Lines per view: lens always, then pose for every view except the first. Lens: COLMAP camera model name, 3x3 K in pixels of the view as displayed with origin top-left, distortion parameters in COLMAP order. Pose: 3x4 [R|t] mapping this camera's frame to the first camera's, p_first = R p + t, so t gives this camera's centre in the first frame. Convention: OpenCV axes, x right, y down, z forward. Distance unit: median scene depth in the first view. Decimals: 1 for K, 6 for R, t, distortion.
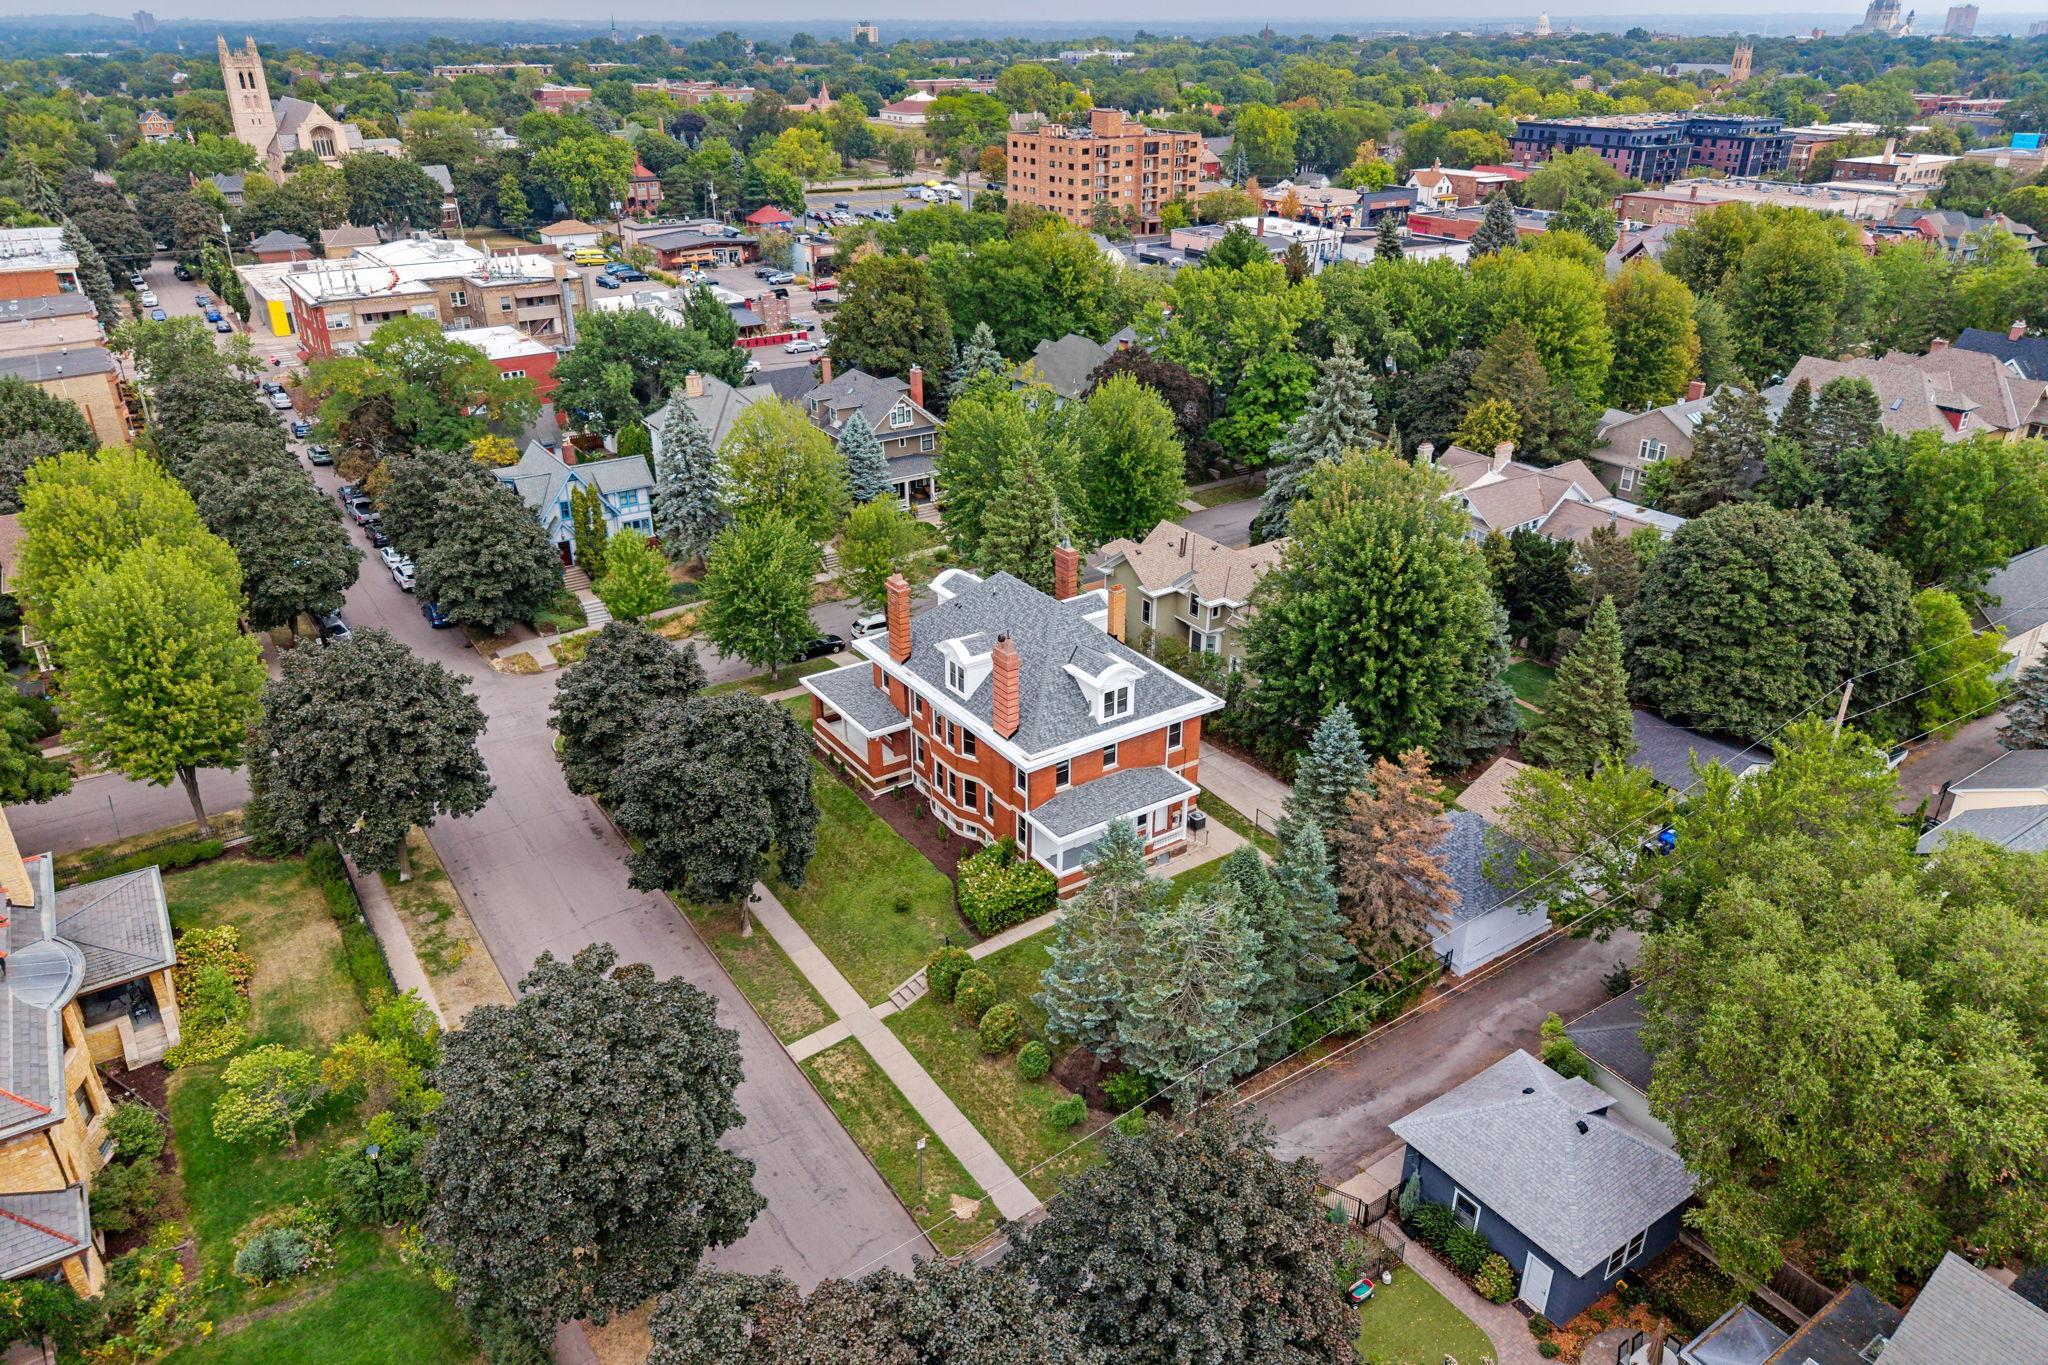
lens RADIAL K [[1366.4, 0, 1024.5], [0, 1366.4, 687.7], [0, 0, 1]] dist [0.014728, -0.013287]
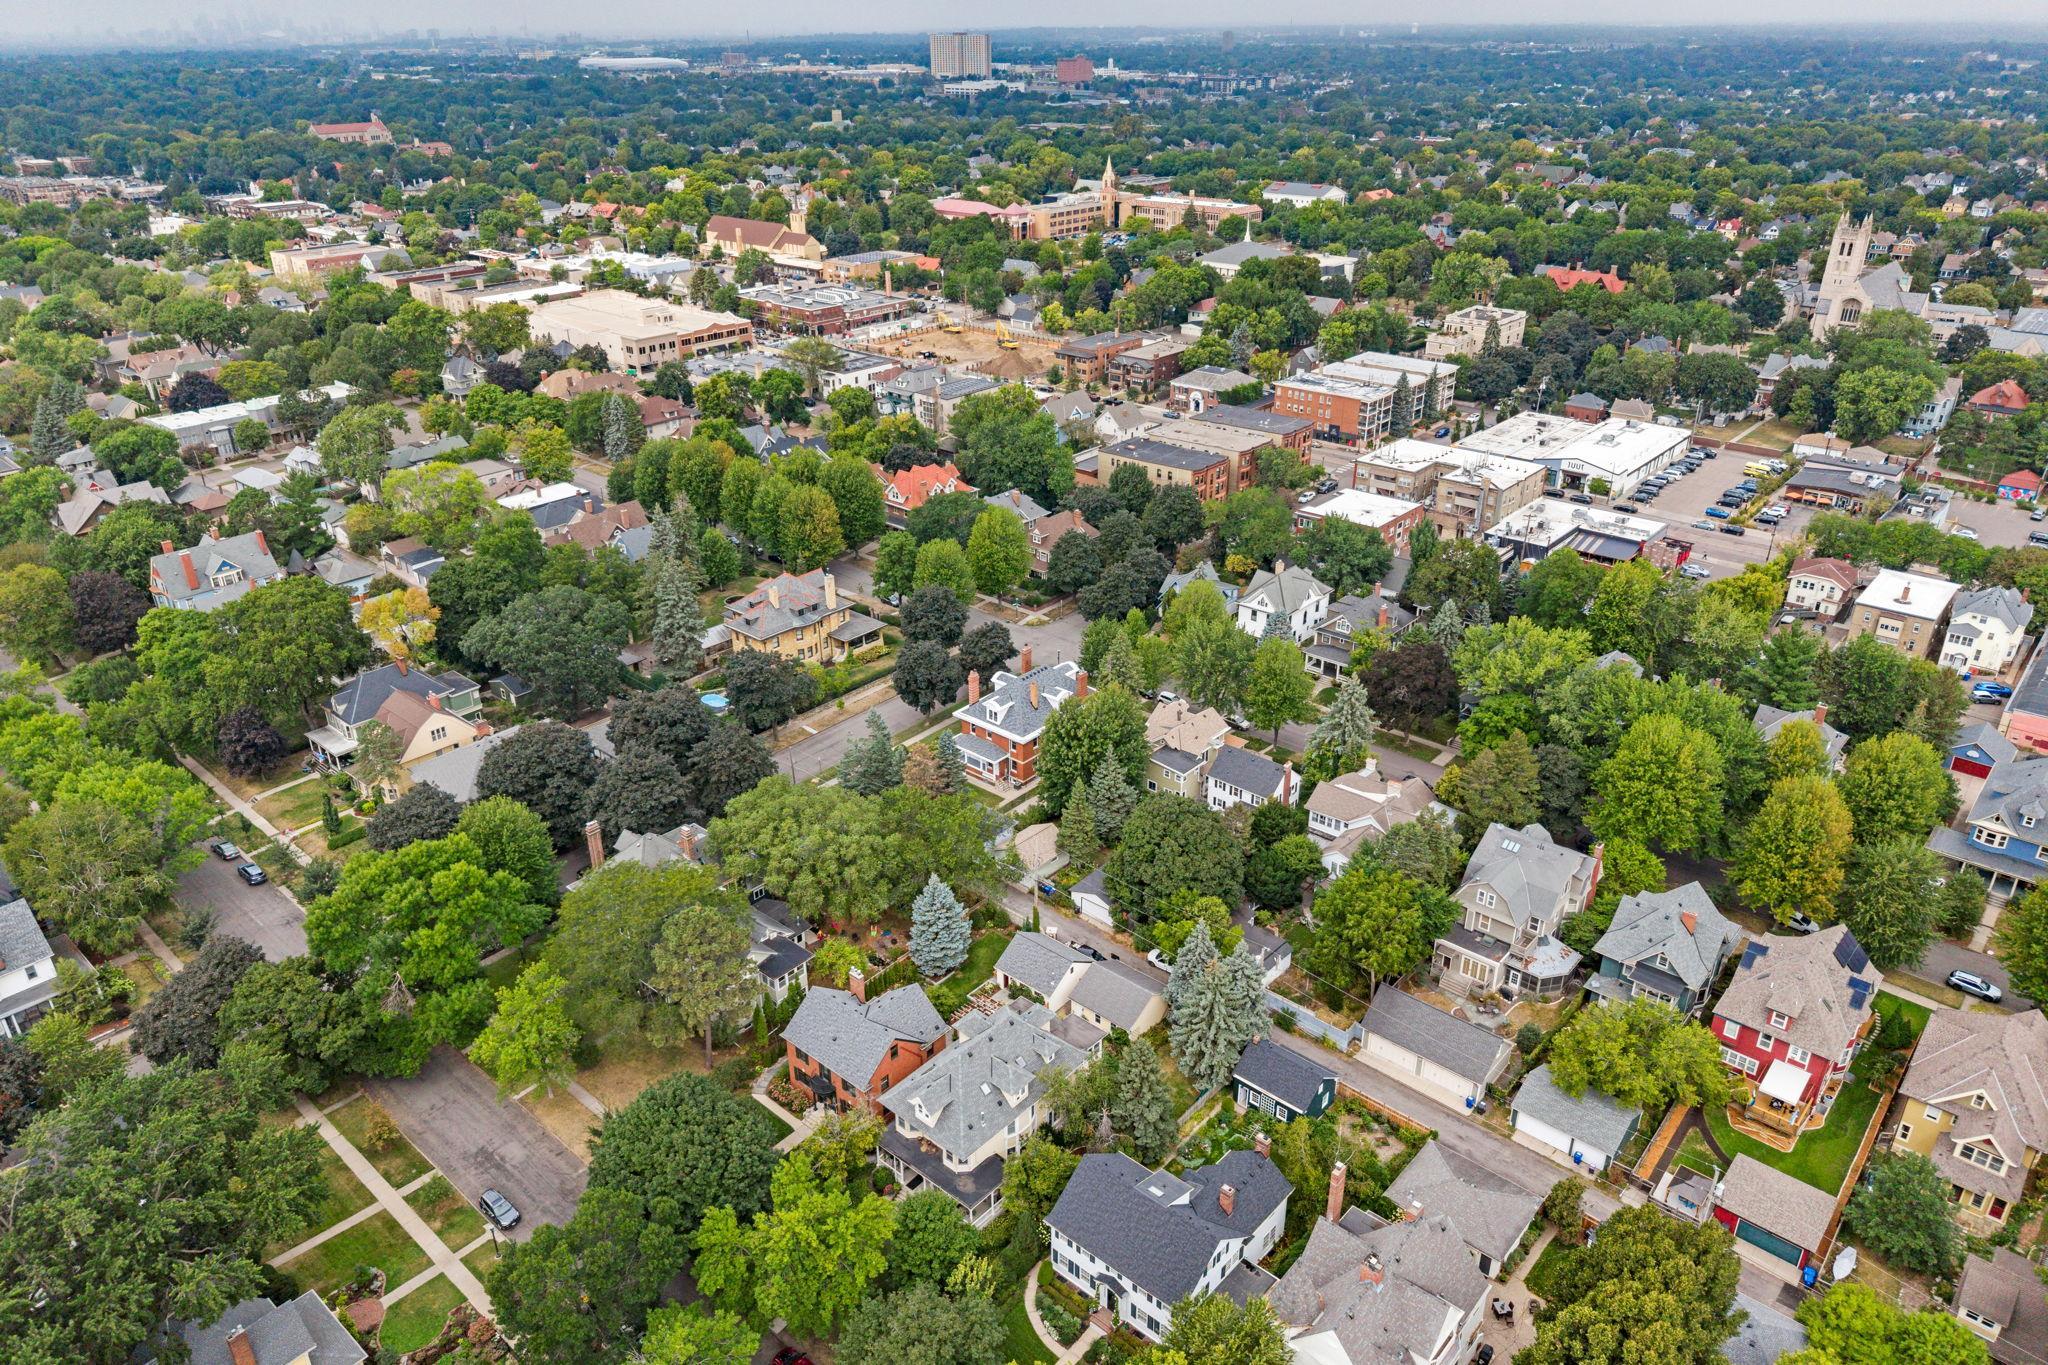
lens RADIAL K [[1366.4, 0, 1017.5], [0, 1366.4, 678.2], [0, 0, 1]] dist [0.014728, -0.013287]
pose [[0.248388, 0.417326, -0.874153, 1.272221], [-0.417270, 0.860510, 0.292247, -0.454512], [0.874179, 0.292167, 0.387877, 0.010562]]
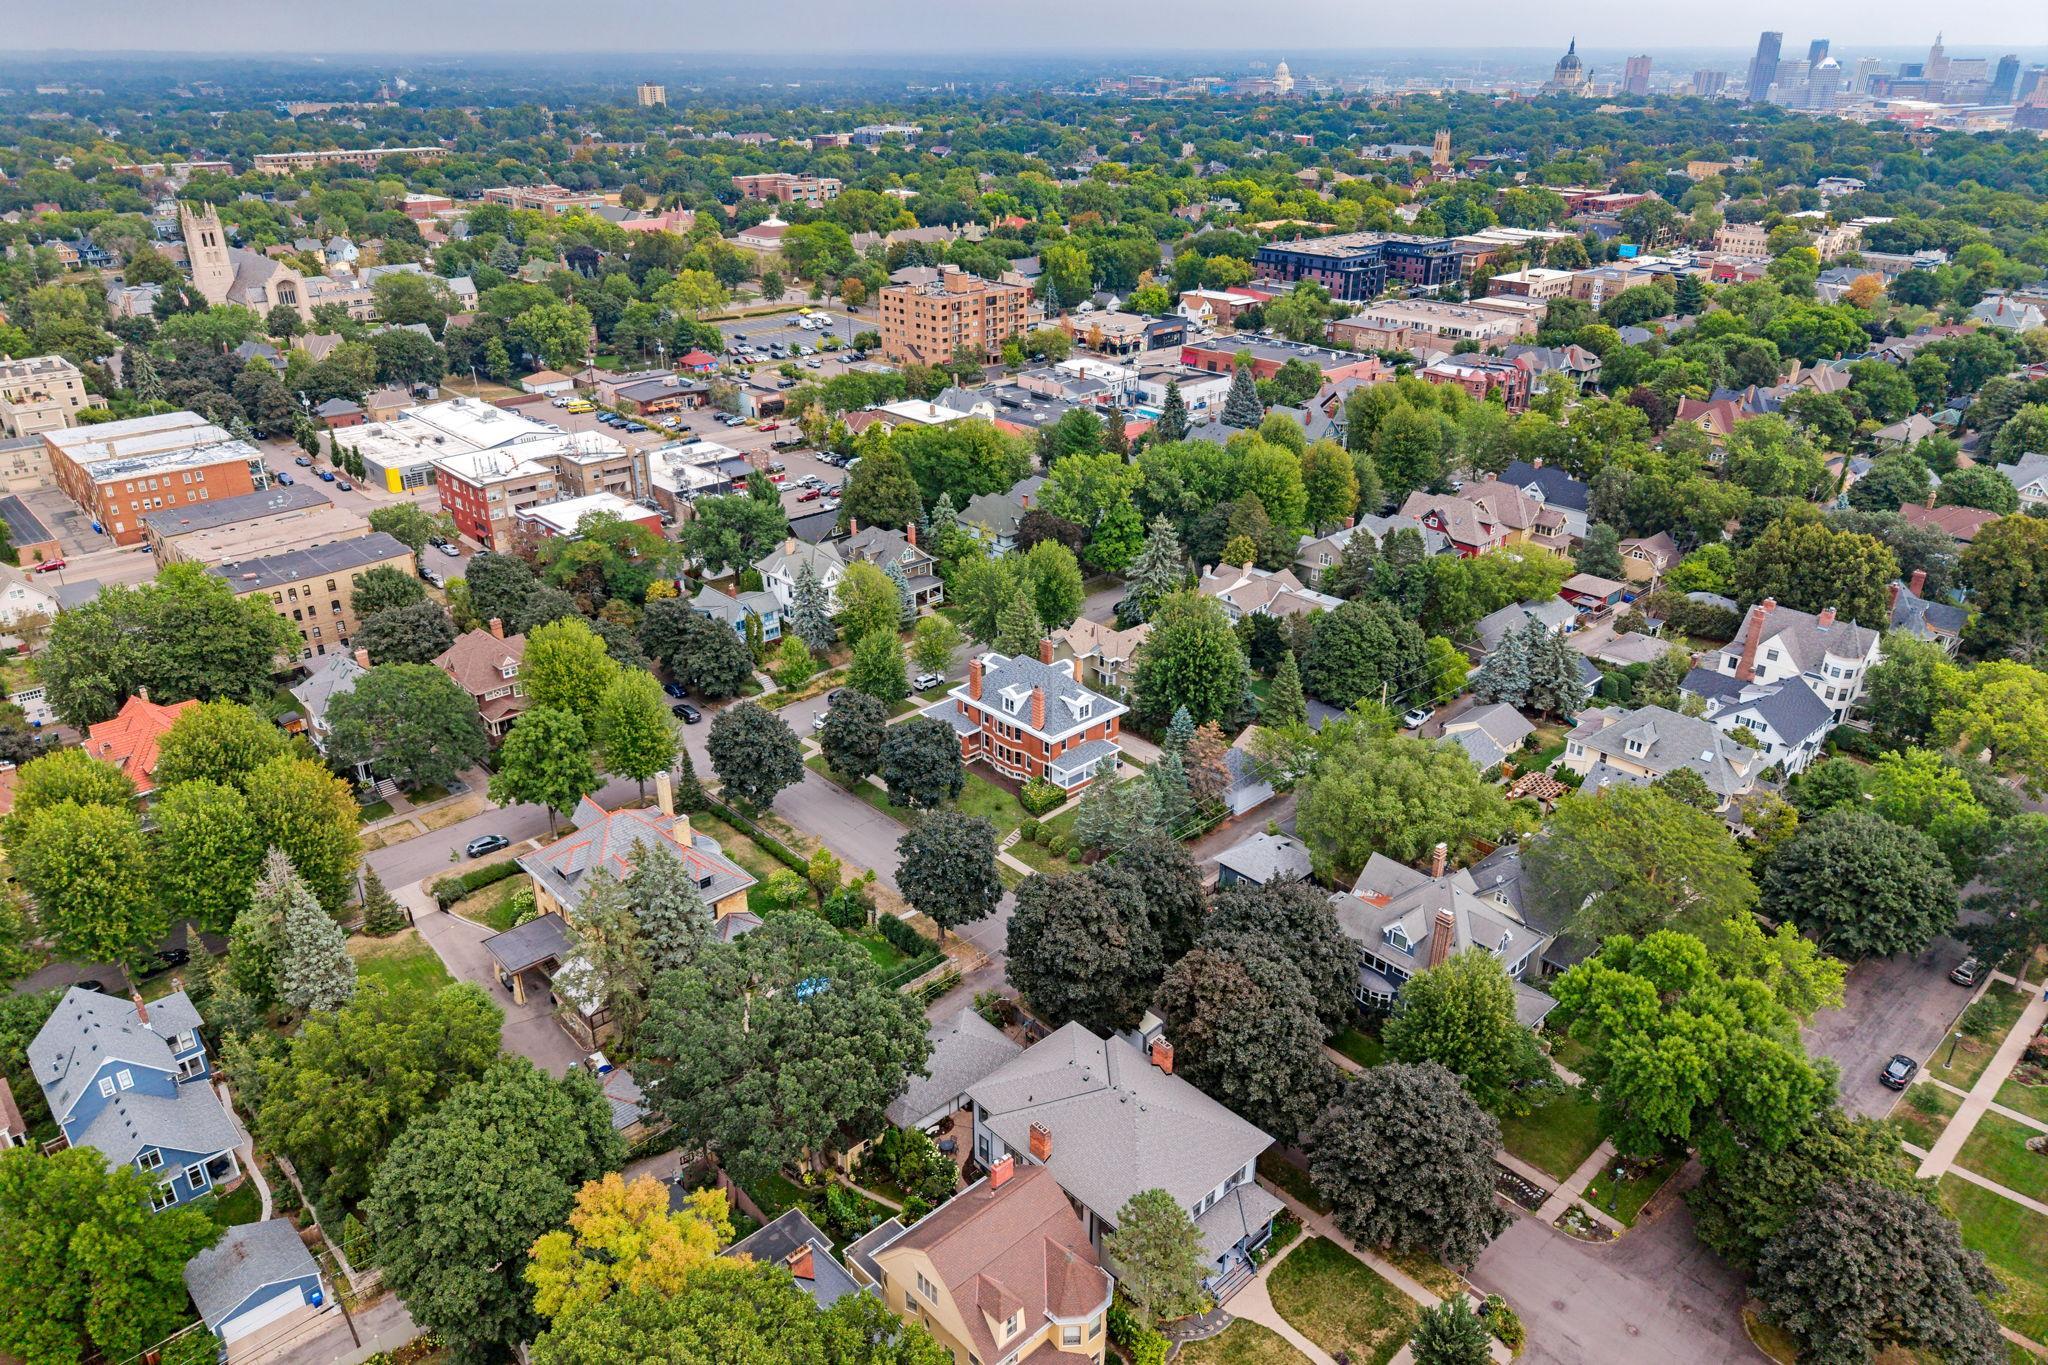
lens RADIAL K [[1366.4, 0, 1023.2], [0, 1366.4, 680.6], [0, 0, 1]] dist [0.014728, -0.013287]
pose [[0.987892, -0.064014, 0.141323, -0.192128], [0.066962, 0.997624, -0.016200, -0.005768], [-0.139950, 0.025467, 0.989831, -0.675971]]
